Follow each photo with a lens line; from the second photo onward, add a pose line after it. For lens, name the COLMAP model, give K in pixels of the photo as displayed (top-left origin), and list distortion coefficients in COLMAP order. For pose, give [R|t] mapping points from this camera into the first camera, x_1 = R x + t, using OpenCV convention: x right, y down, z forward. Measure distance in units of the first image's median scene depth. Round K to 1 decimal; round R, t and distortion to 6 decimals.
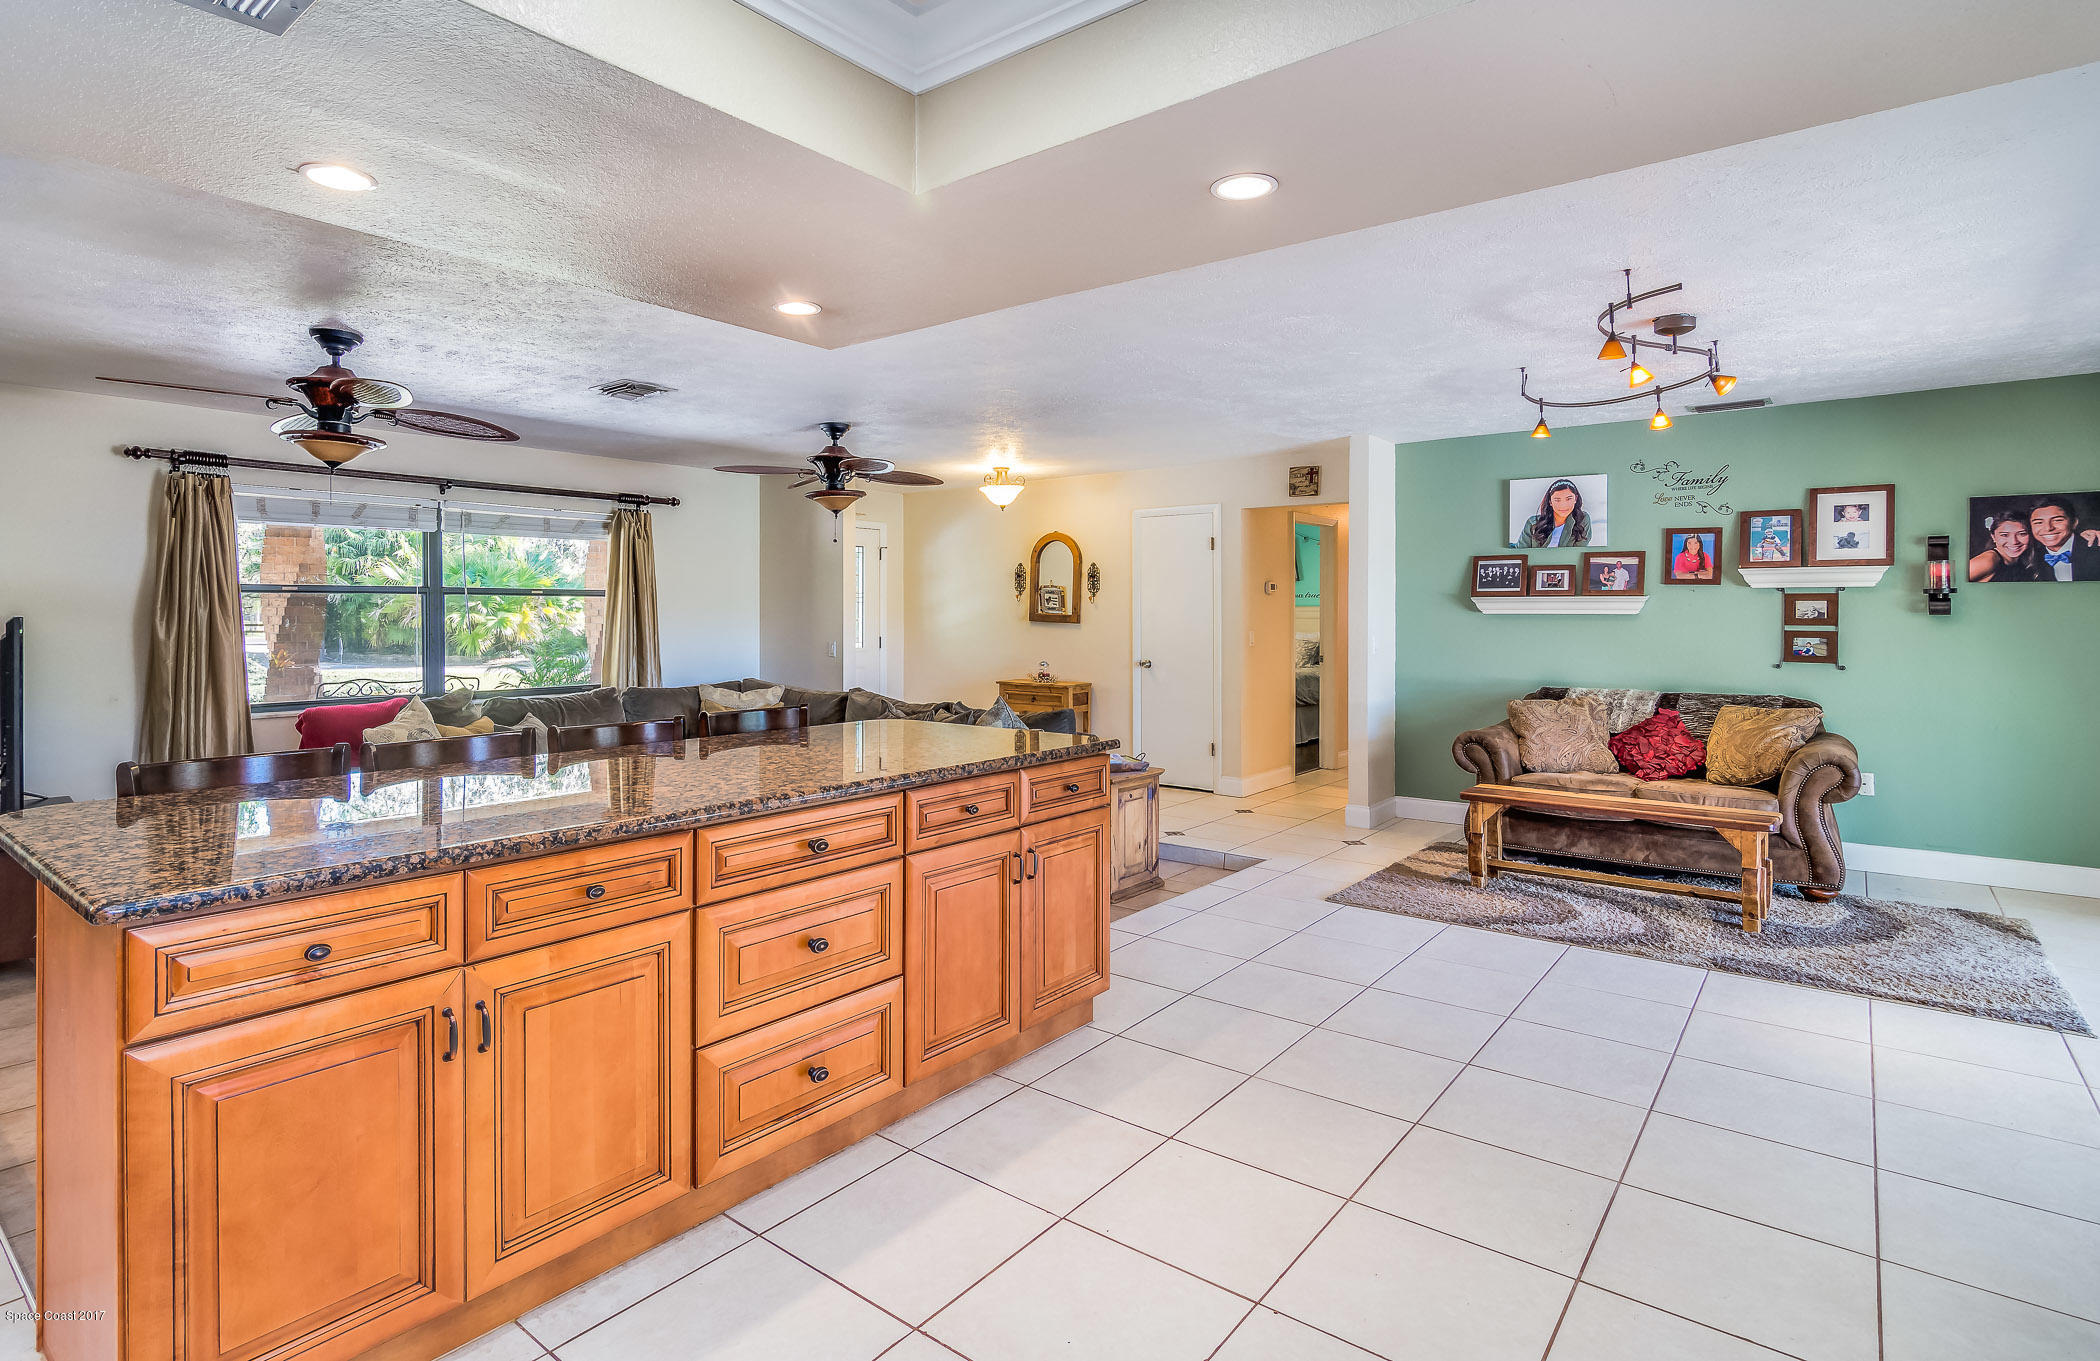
lens RADIAL K [[1044.4, 0, 1003.8], [0, 1044.4, 617.9], [0, 0, 1]] dist [-0.000733, -0.000235]
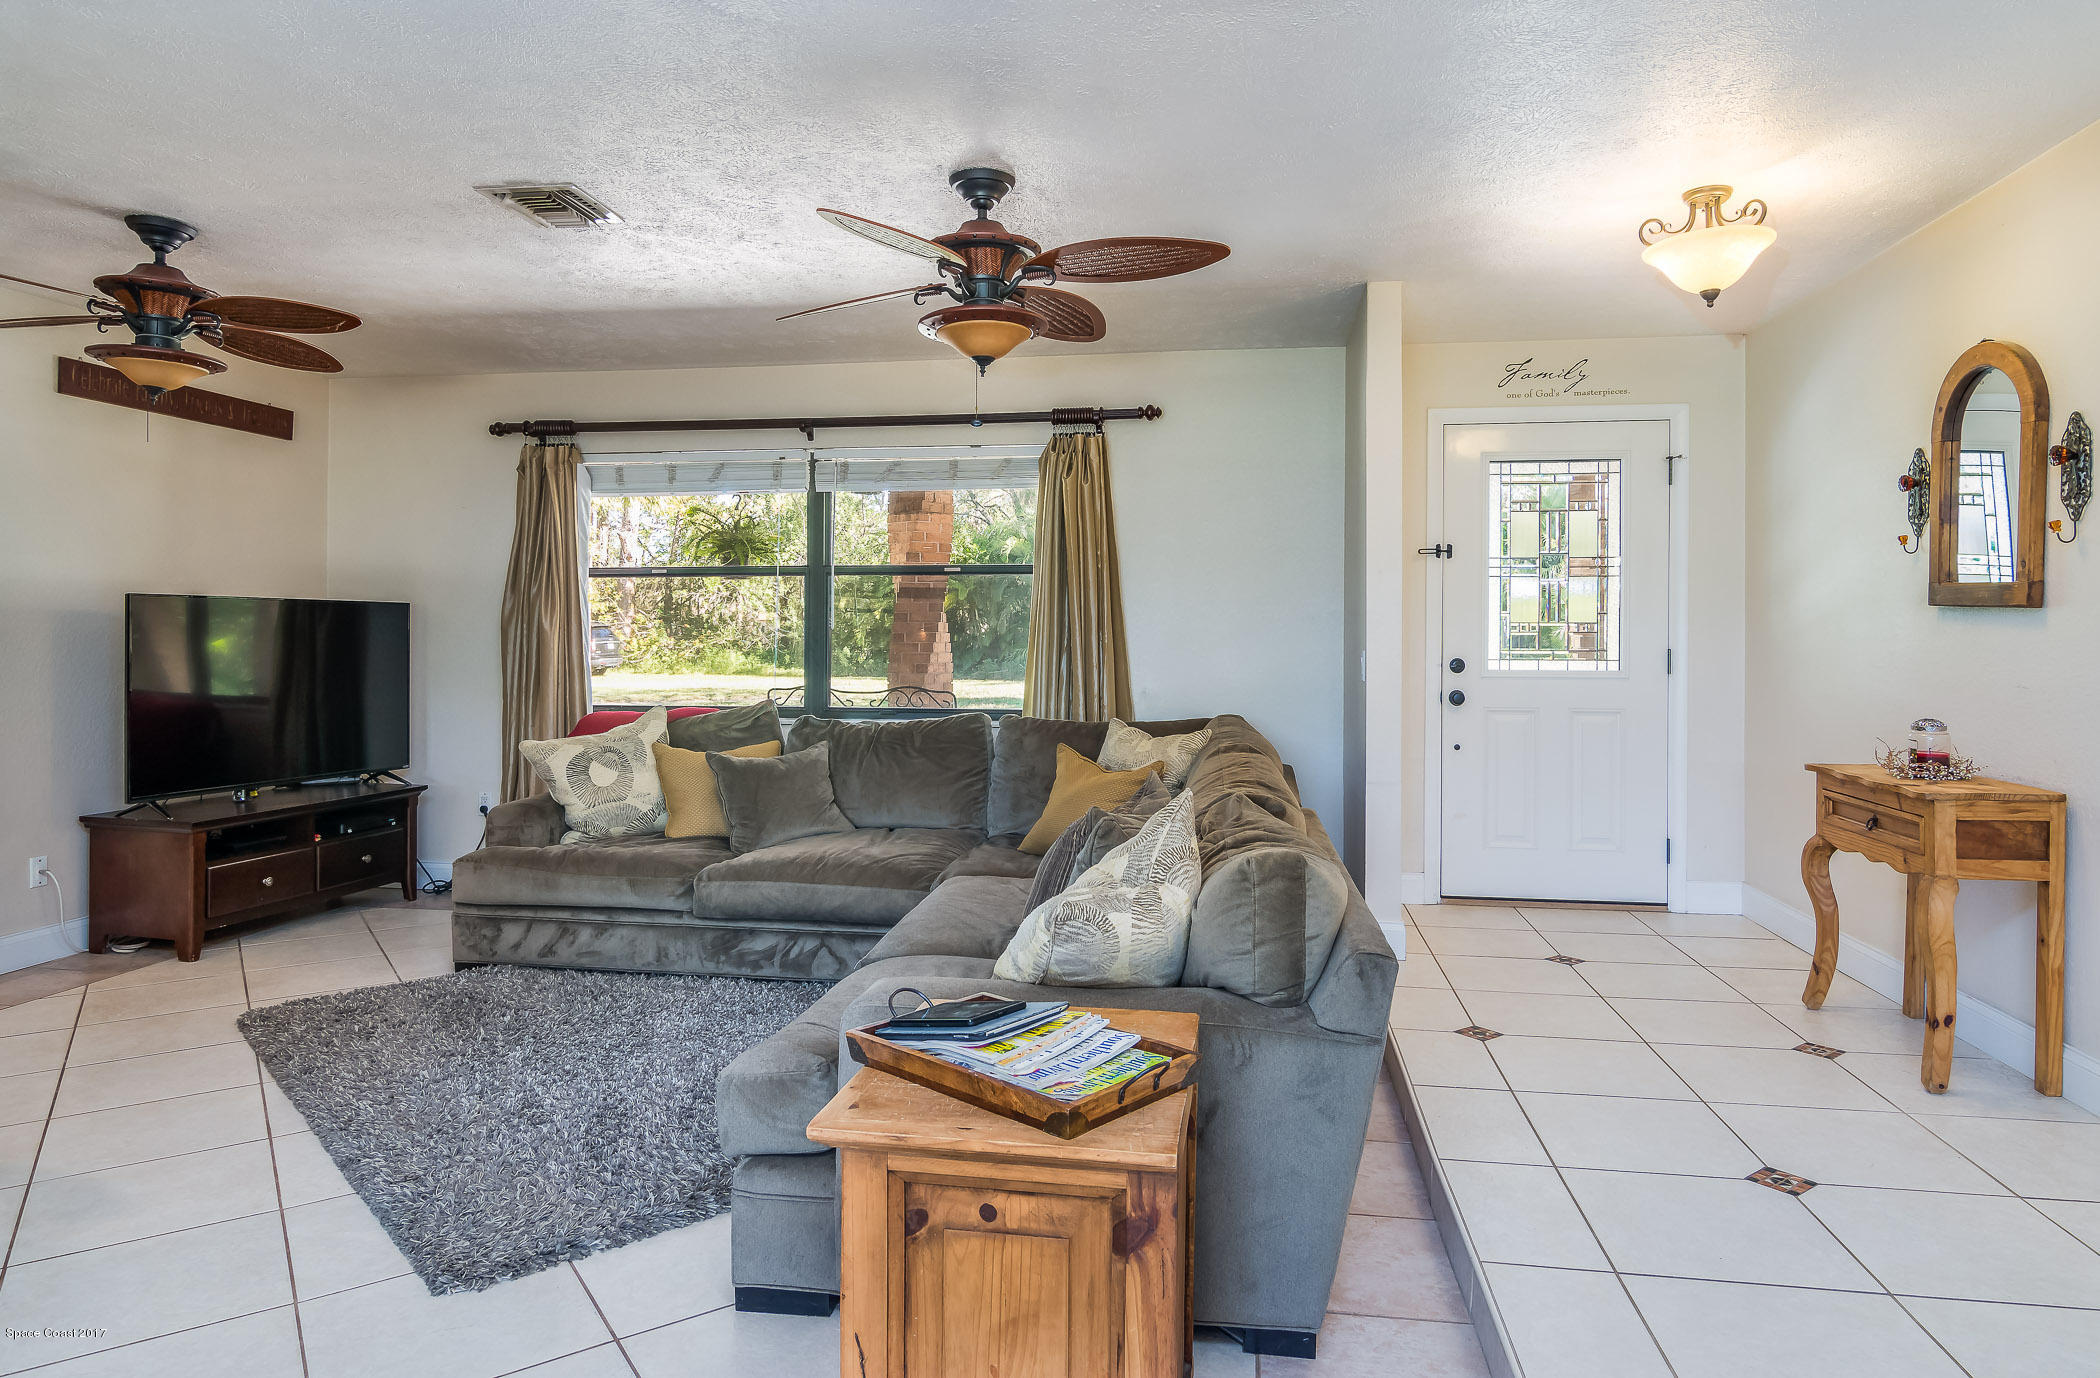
lens RADIAL K [[1253.2, 0, 1049.8], [0, 1253.2, 638.0], [0, 0, 1]] dist [-0.017363, -0.000852]
pose [[0.508067, 0.001888, -0.861316, 0.300212], [-0.008284, 0.999962, -0.002694, 0.022233], [0.861278, 0.008504, 0.508063, 0.652137]]
